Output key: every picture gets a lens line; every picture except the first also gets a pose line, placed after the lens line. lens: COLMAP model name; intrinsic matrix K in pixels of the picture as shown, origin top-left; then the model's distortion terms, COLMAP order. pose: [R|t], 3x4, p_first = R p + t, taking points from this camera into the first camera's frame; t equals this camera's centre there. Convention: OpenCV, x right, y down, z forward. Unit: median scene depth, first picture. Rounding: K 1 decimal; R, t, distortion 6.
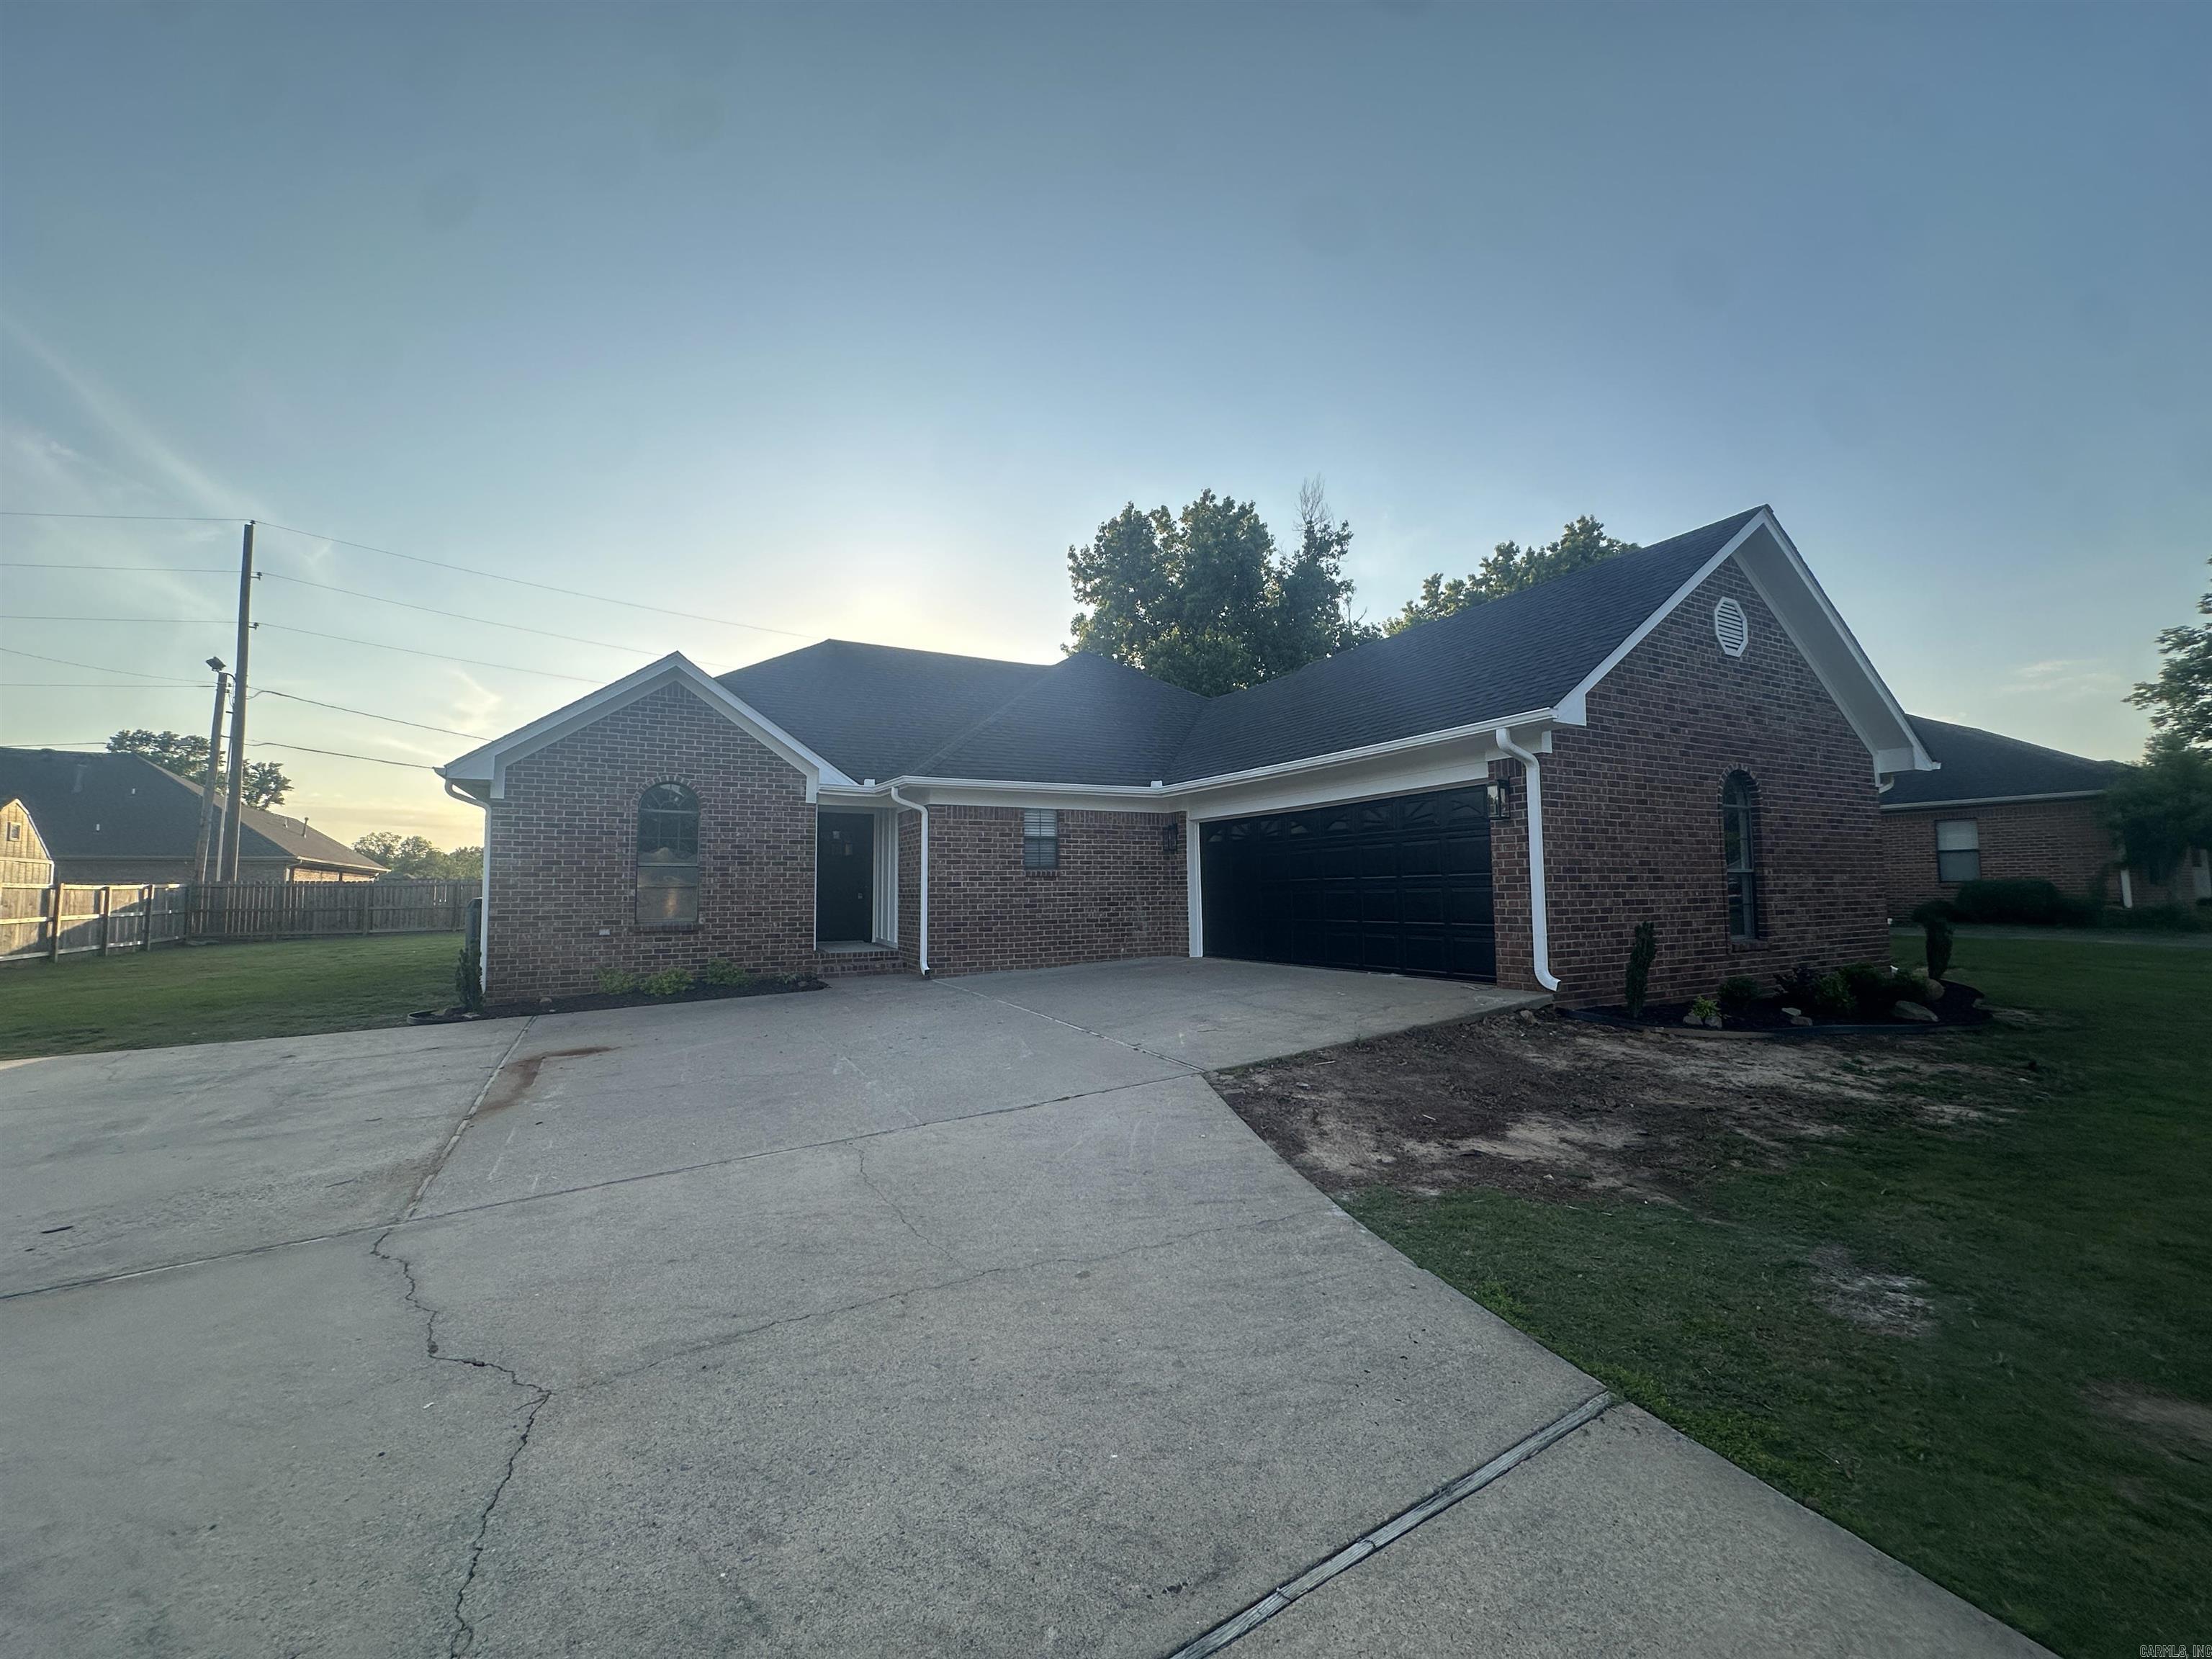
lens RADIAL K [[881.8, 0, 1106.0], [0, 881.8, 829.5], [0, 0, 1]] dist [-0.012643, -0.000044]
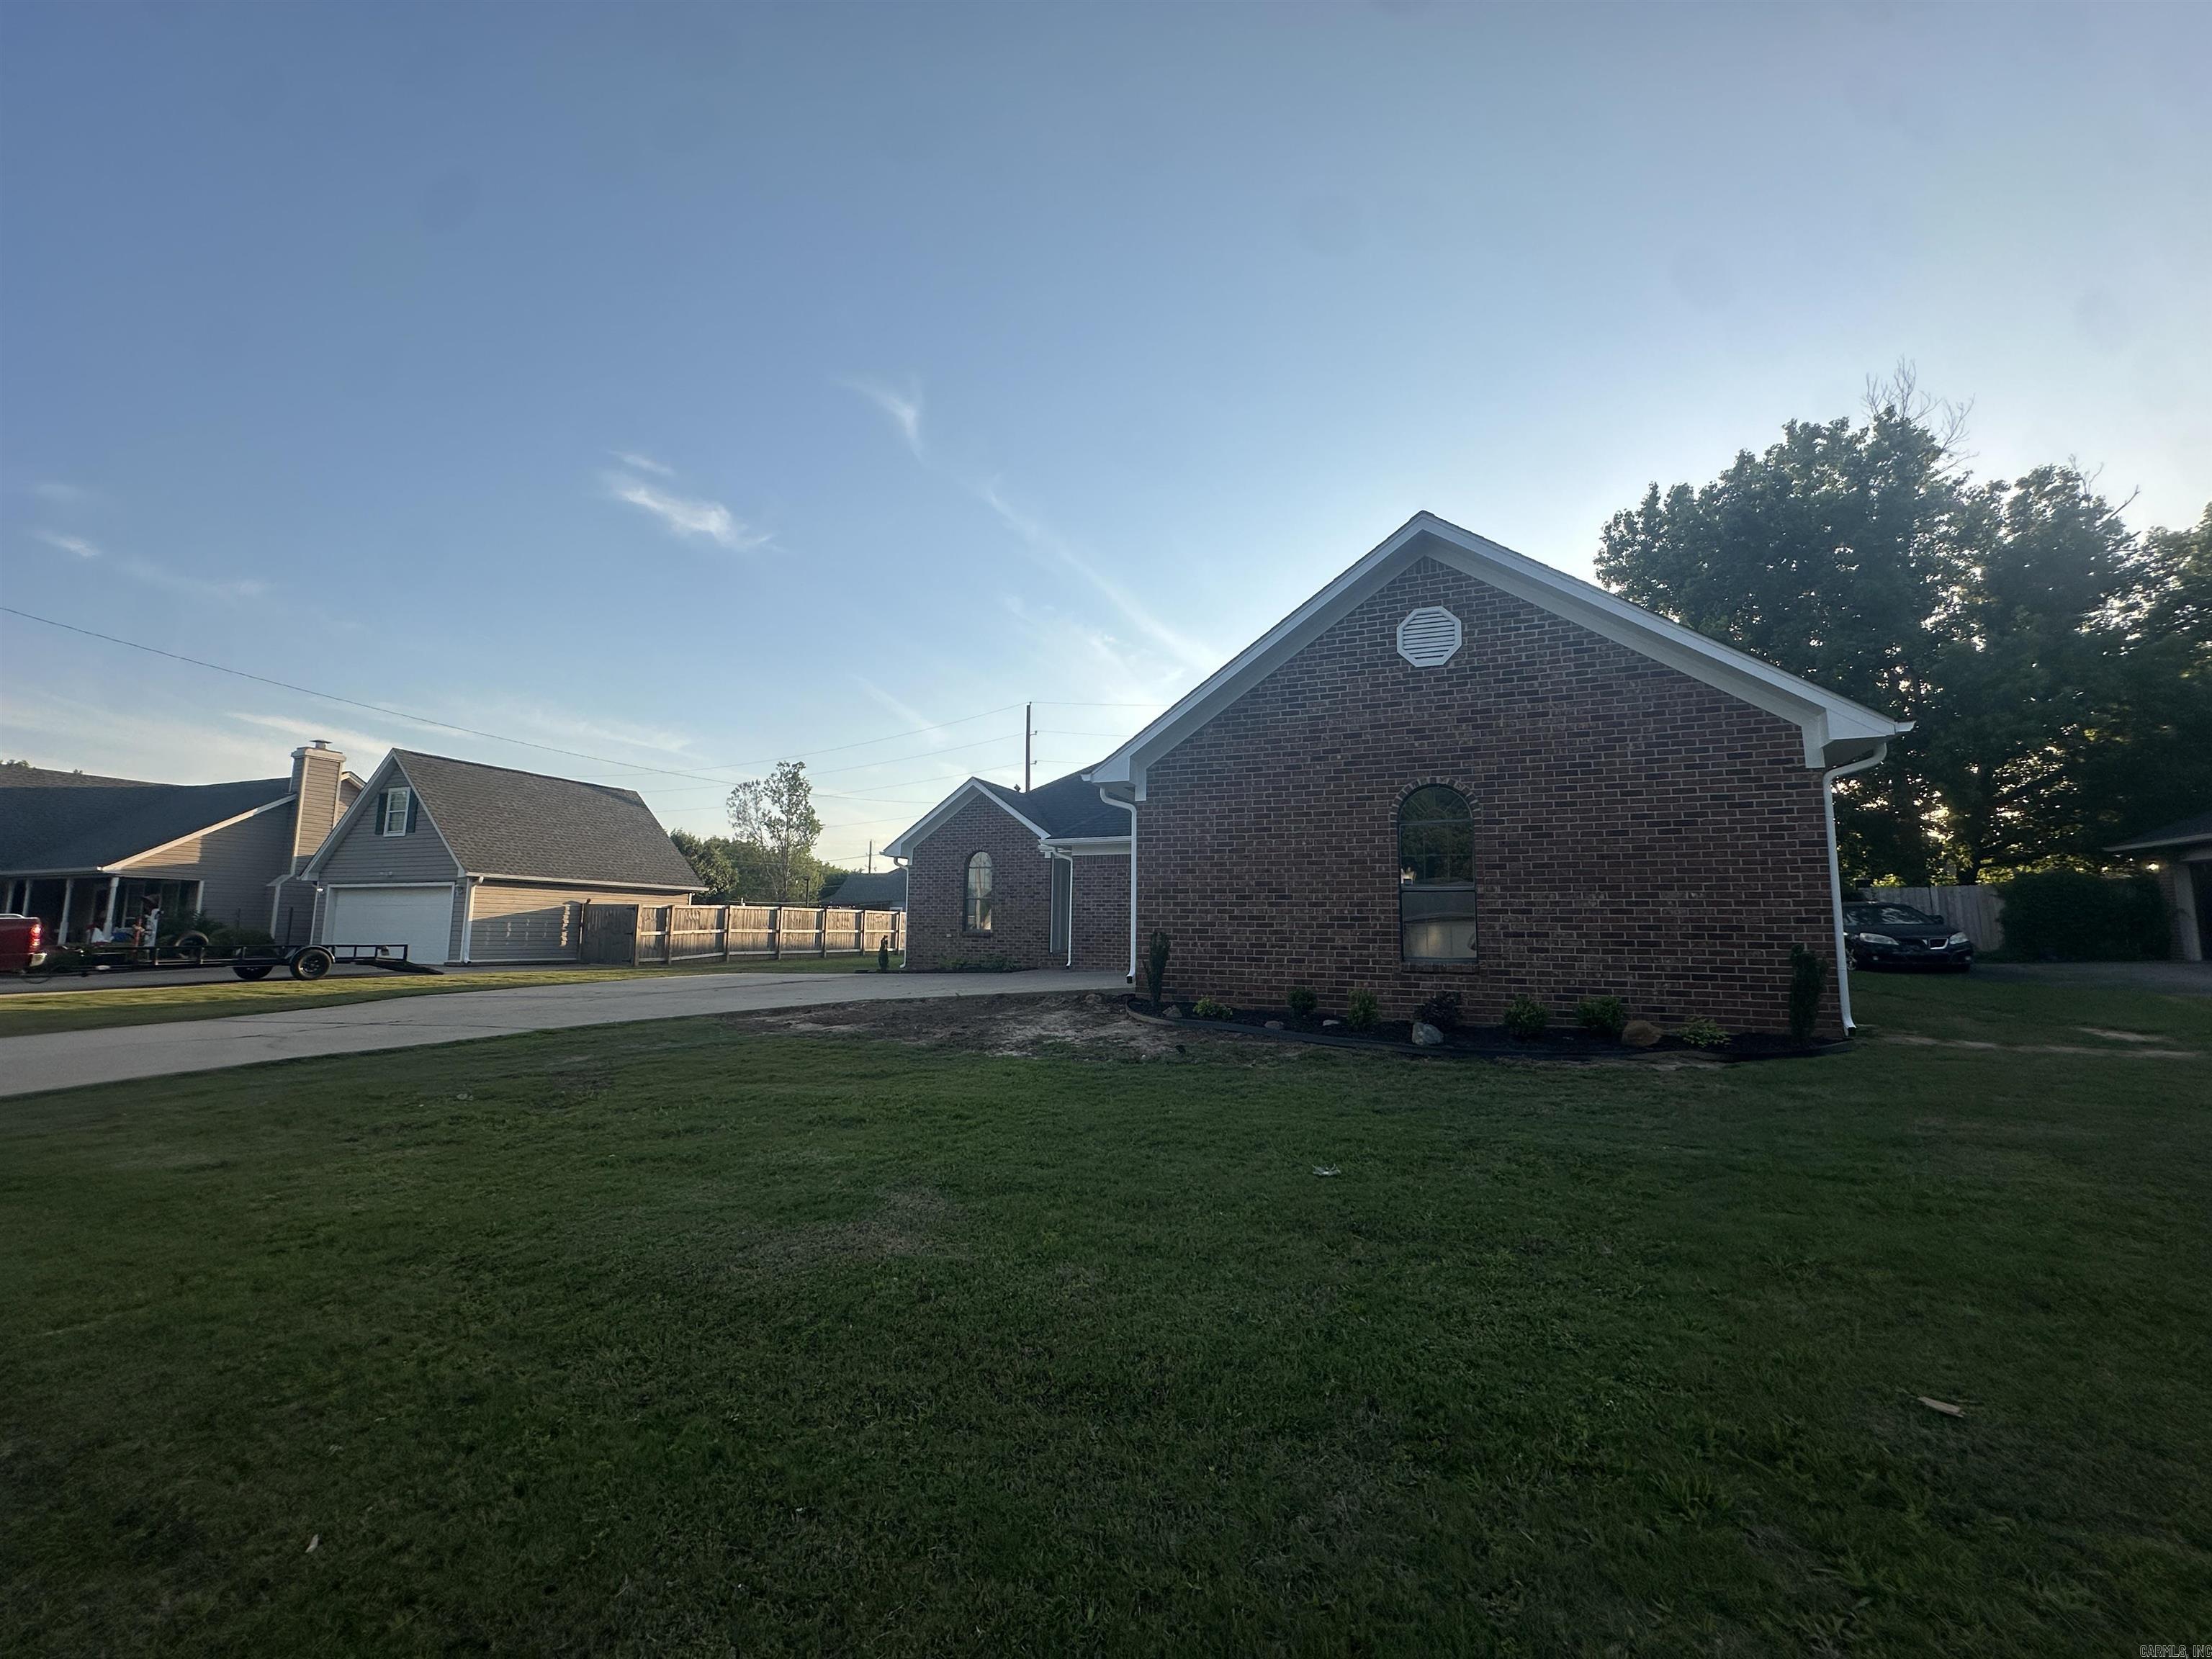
lens RADIAL K [[881.8, 0, 1106.0], [0, 881.8, 829.5], [0, 0, 1]] dist [-0.012643, -0.000044]
pose [[0.626846, -0.072588, -0.775755, 1.238825], [0.036780, 0.997298, -0.063598, 0.030236], [0.778275, 0.011334, 0.627822, 0.117585]]
